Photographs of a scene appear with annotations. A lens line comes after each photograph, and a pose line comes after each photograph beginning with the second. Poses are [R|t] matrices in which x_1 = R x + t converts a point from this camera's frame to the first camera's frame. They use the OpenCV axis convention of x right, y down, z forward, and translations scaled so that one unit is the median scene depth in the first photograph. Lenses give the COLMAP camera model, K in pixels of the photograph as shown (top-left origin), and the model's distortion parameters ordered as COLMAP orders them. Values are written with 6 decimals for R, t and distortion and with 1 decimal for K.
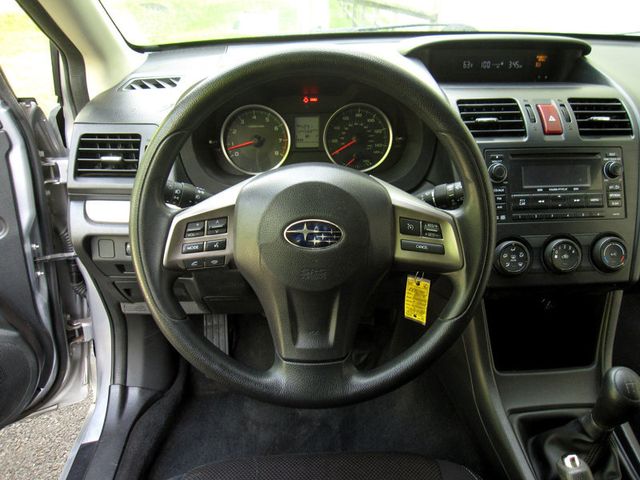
lens RADIAL K [[528.4, 0, 320.0], [0, 528.4, 240.0], [0, 0, 1]] dist [-0.088730, 0.088565]
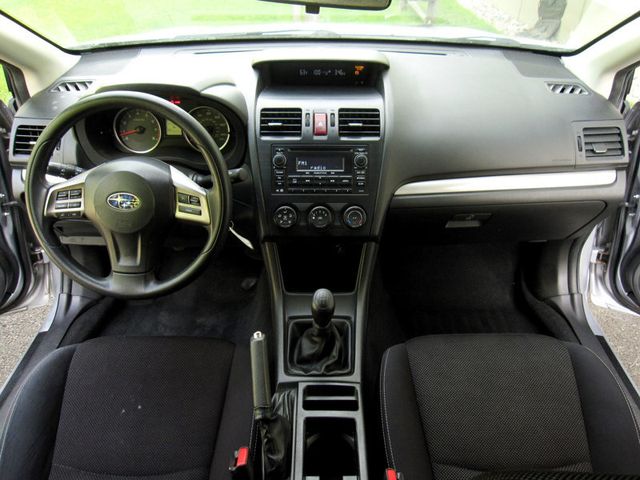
lens RADIAL K [[528.4, 0, 320.0], [0, 528.4, 240.0], [0, 0, 1]] dist [-0.088730, 0.088565]
pose [[0.997951, 0.042564, -0.047768, 0.525221], [-0.037040, 0.993118, 0.111103, -0.072391], [0.052168, -0.109106, 0.992660, -0.509630]]
